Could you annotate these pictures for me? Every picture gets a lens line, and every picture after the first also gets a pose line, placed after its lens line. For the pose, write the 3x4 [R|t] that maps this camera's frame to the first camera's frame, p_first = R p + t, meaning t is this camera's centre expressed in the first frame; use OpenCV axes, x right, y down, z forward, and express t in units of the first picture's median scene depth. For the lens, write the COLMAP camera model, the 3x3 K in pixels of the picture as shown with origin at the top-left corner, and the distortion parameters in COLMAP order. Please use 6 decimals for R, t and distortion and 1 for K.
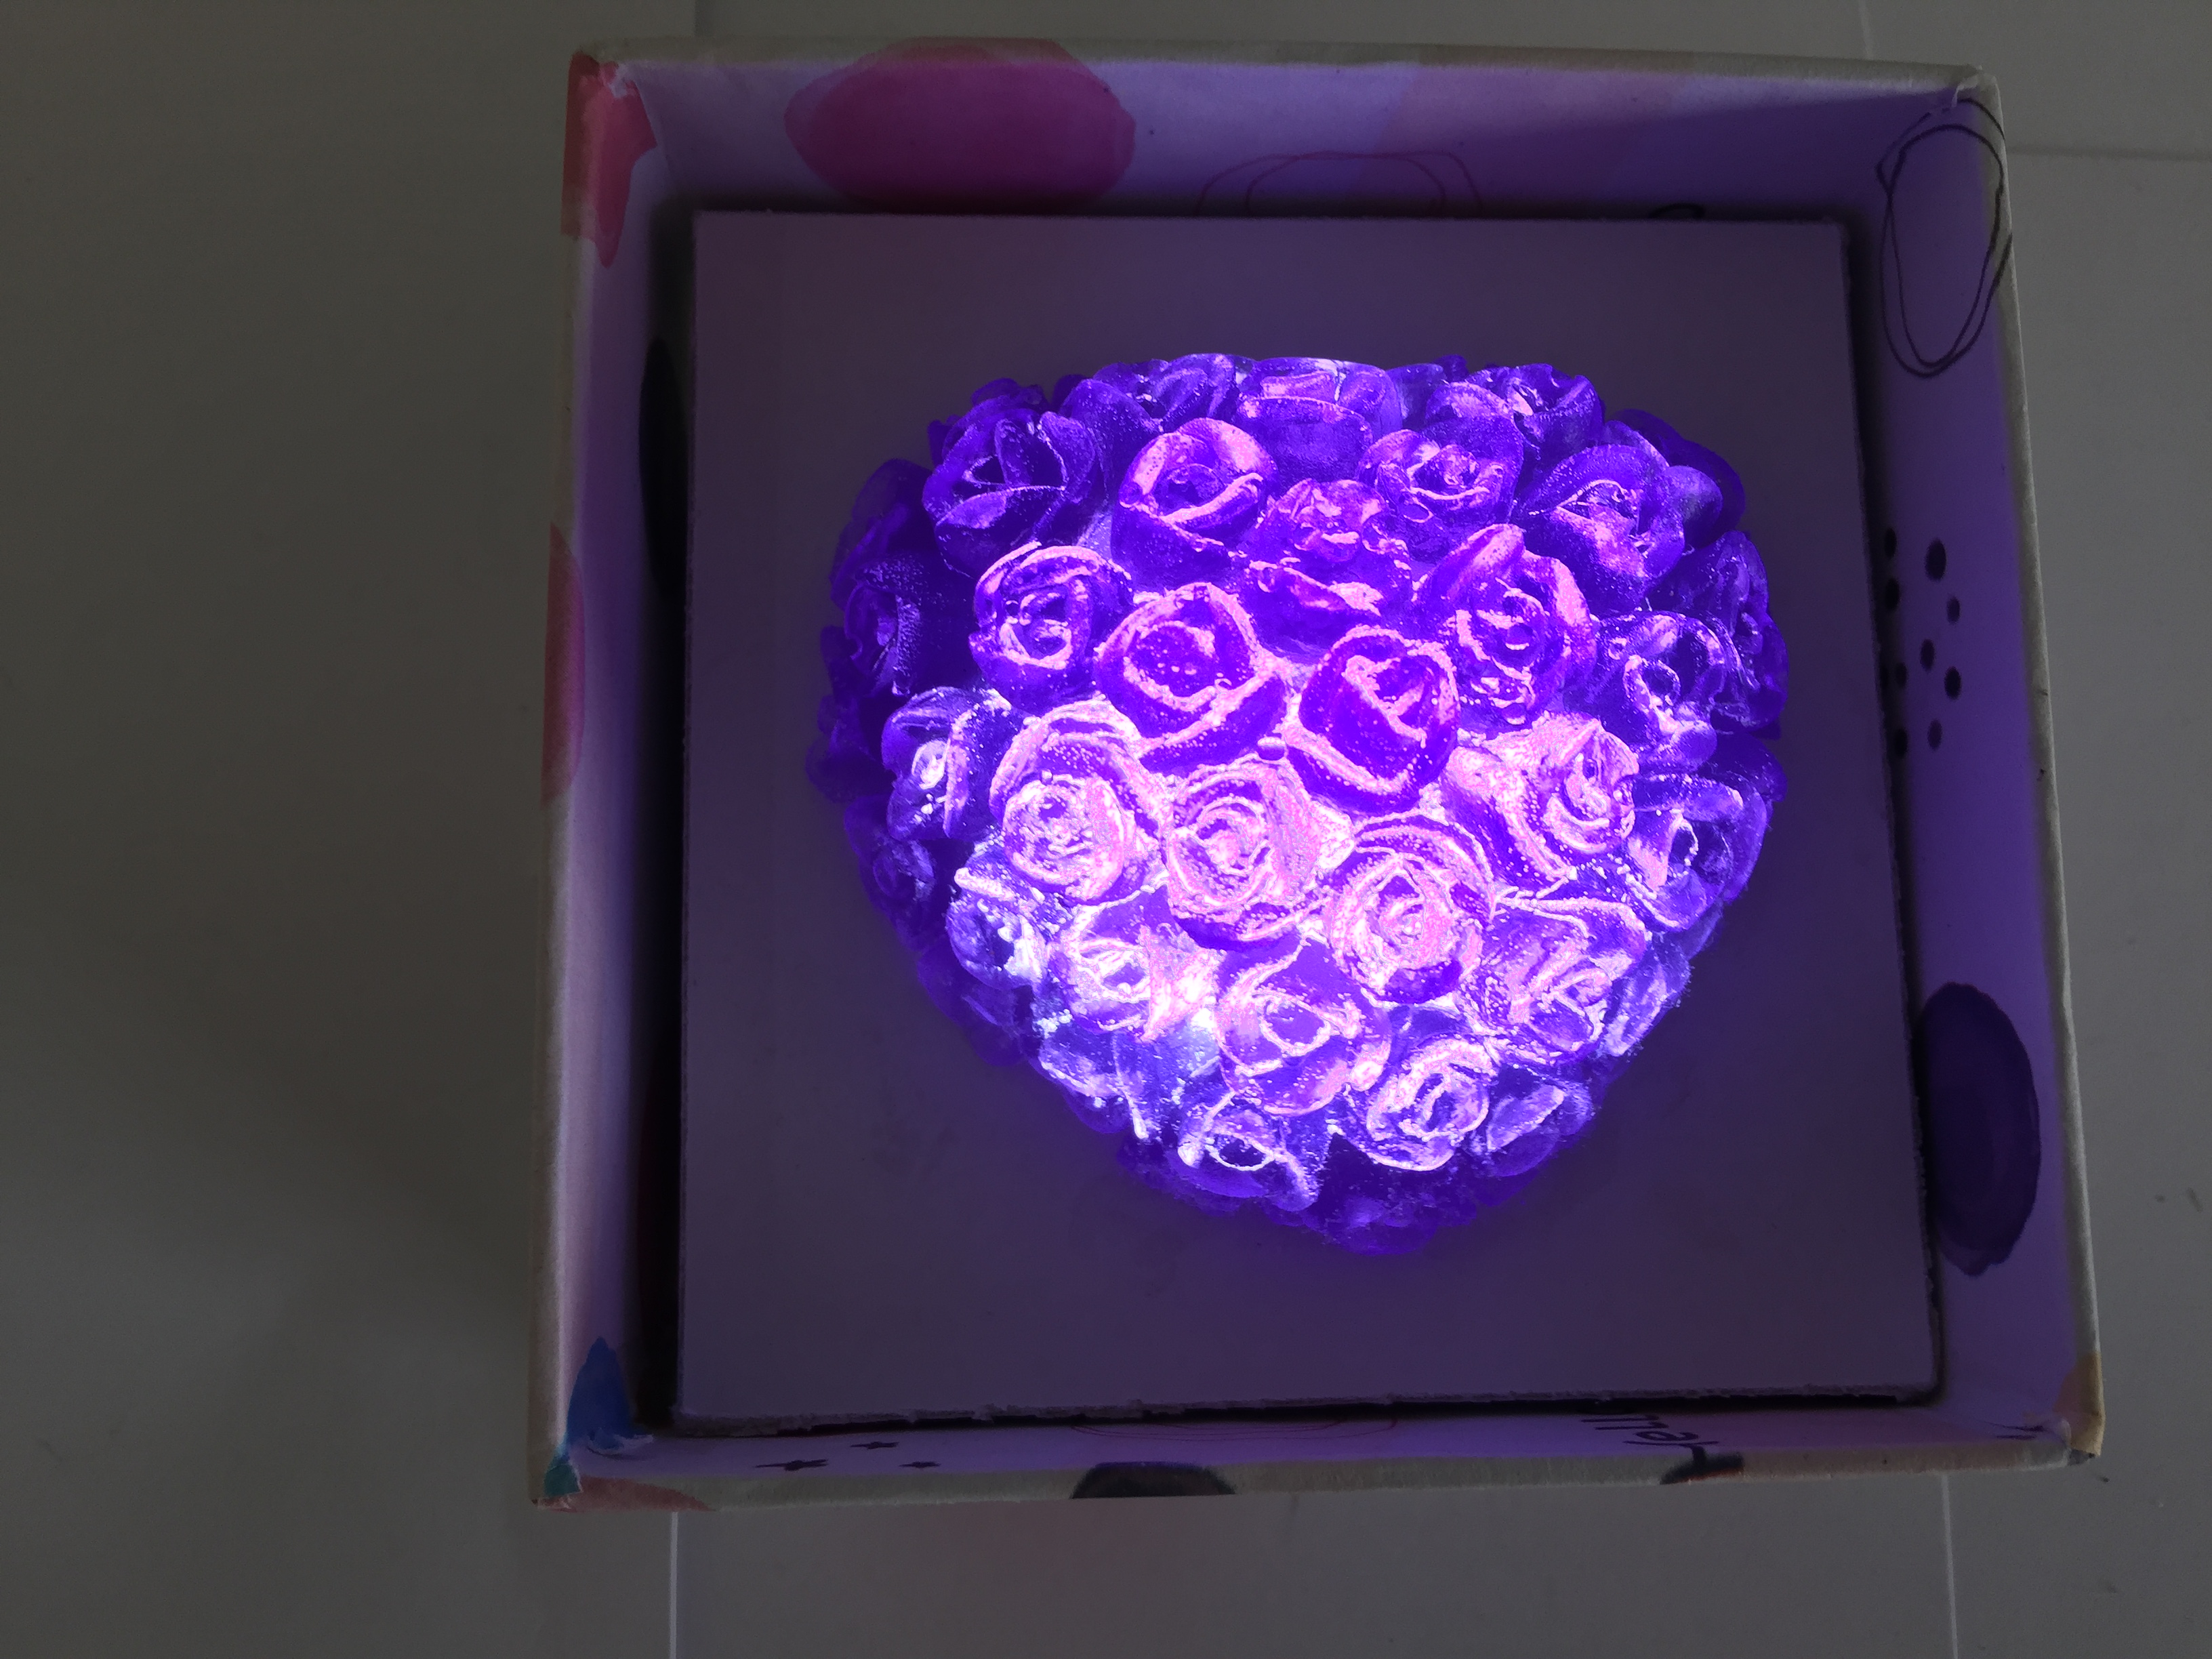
lens RADIAL K [[2200.6, 0, 1108.5], [0, 2200.6, 897.8], [0, 0, 1]] dist [0.074841, -0.228770]
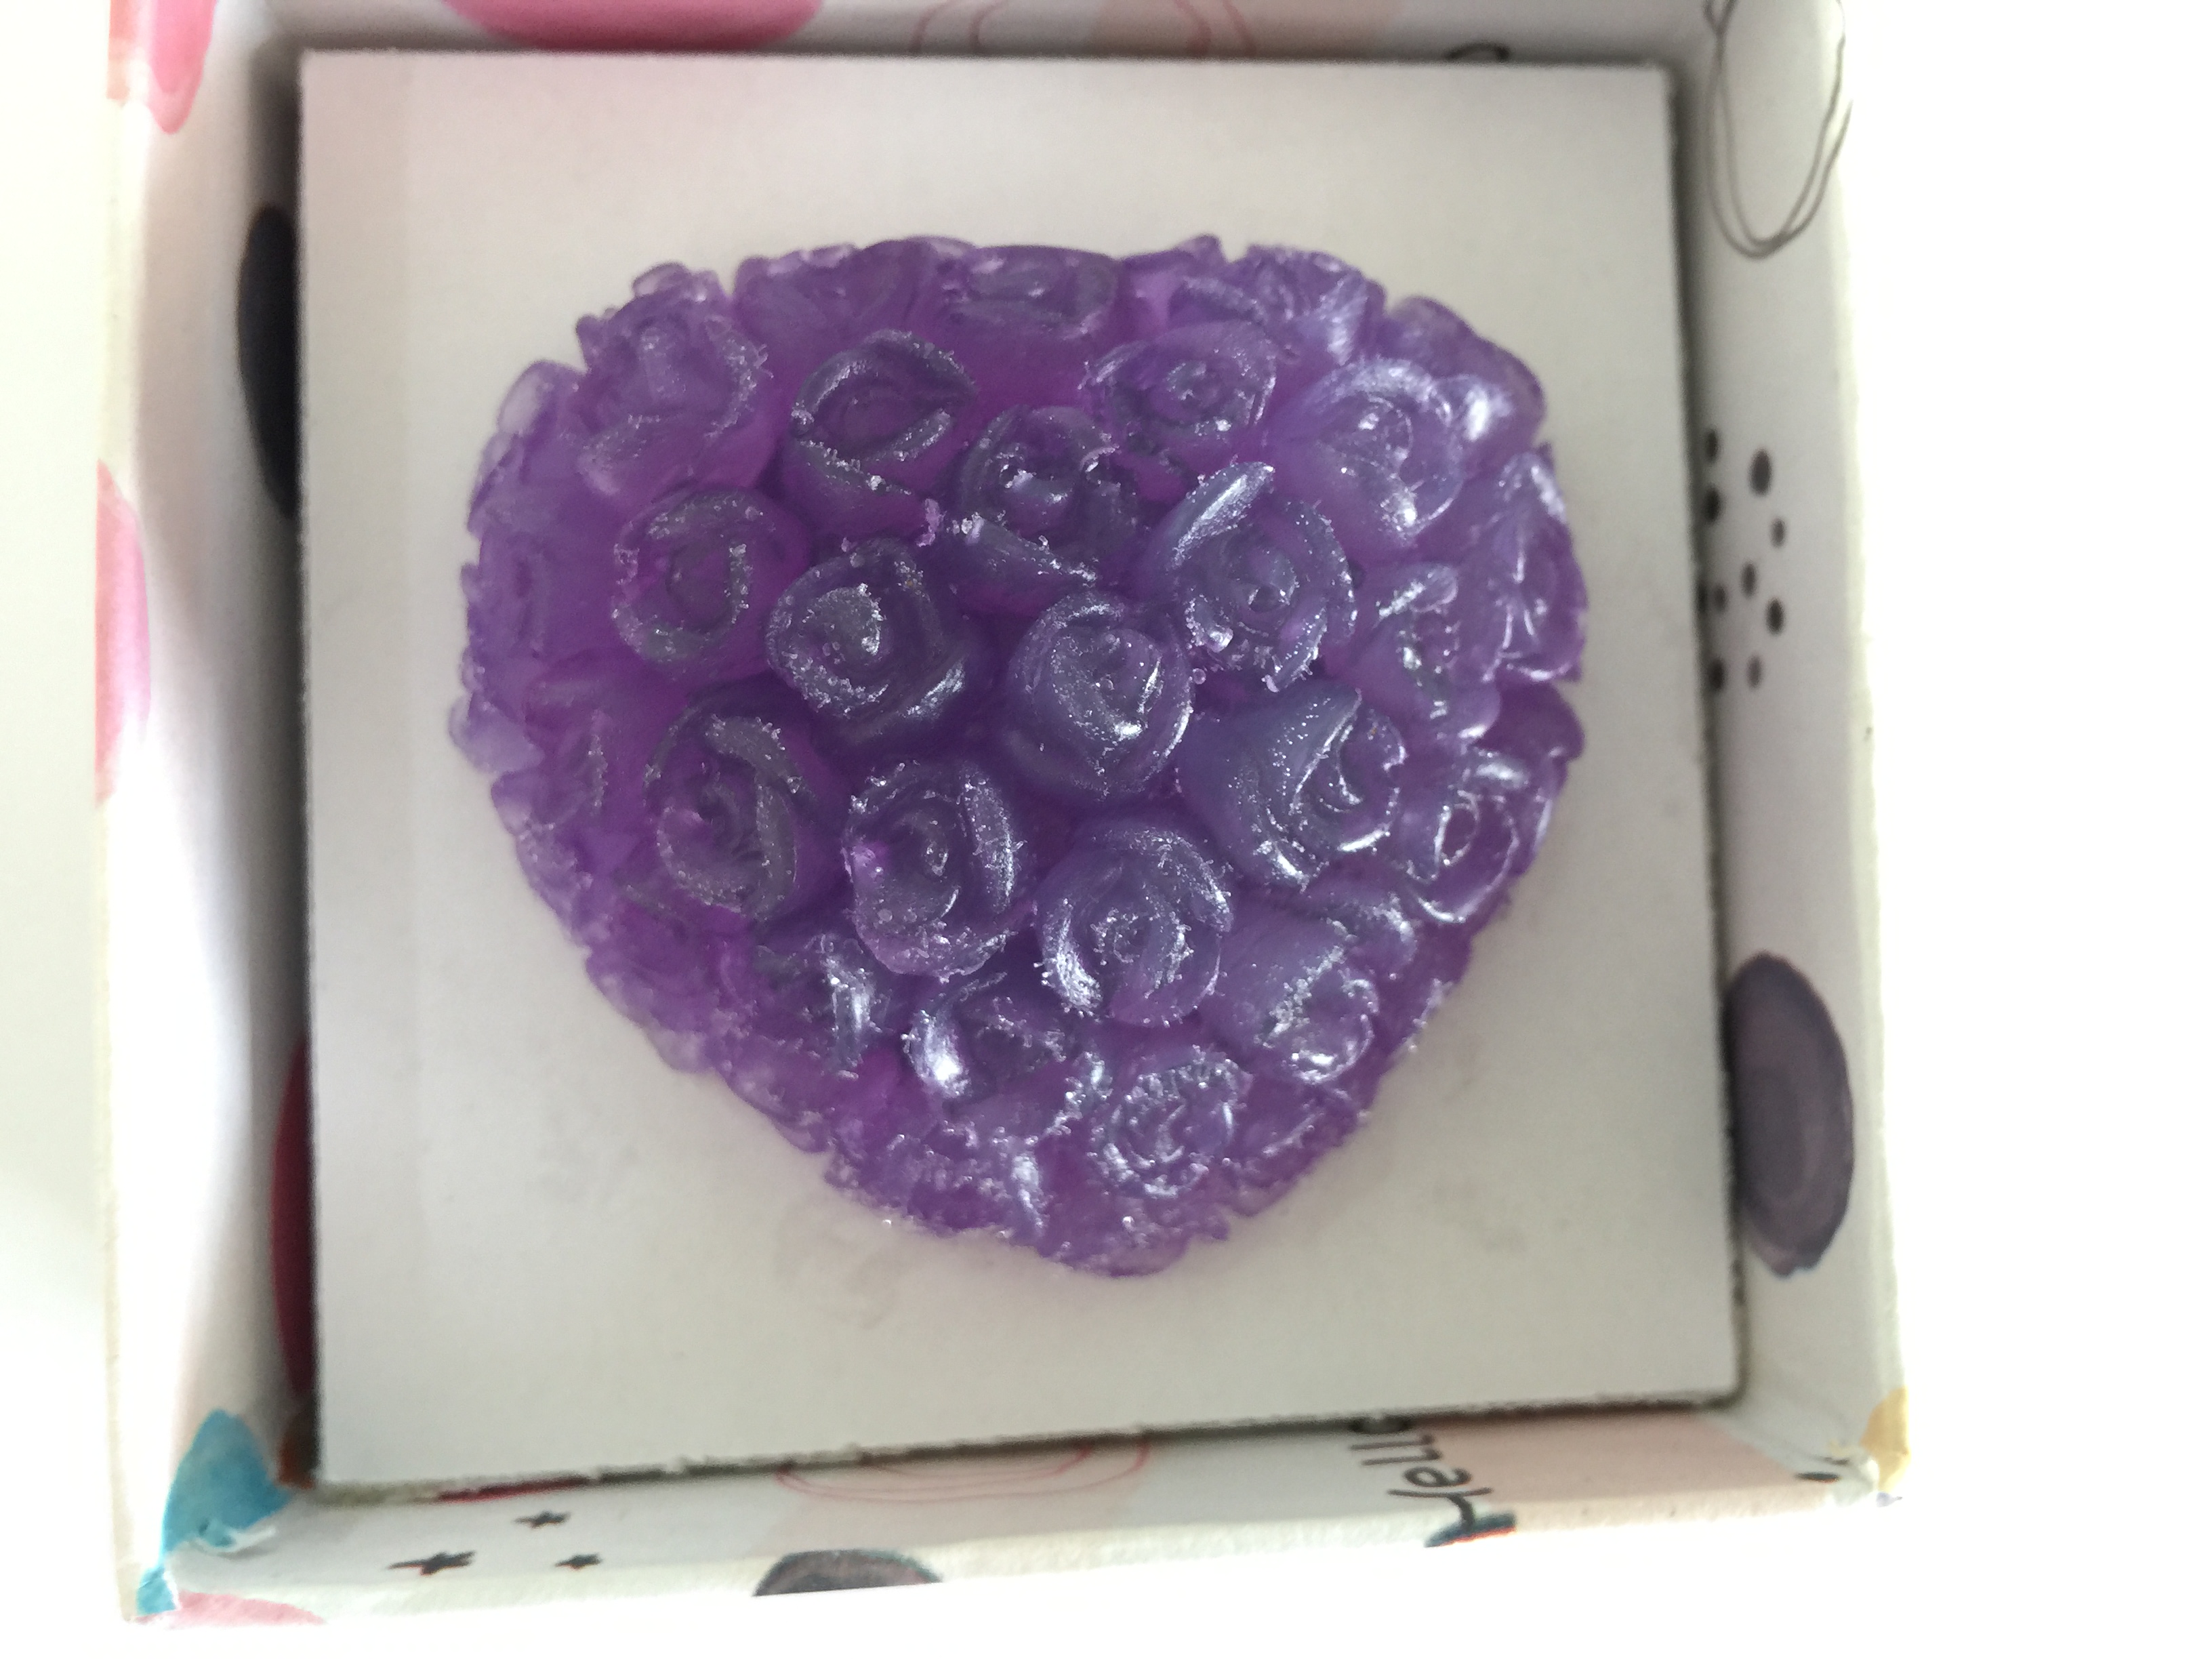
lens RADIAL K [[2200.6, 0, 1108.5], [0, 2200.6, 897.8], [0, 0, 1]] dist [0.074841, -0.228770]
pose [[0.998578, -0.012649, 0.051797, 0.072565], [0.007095, 0.994338, 0.106030, -0.084396], [-0.052845, -0.105512, 0.993013, 0.134062]]
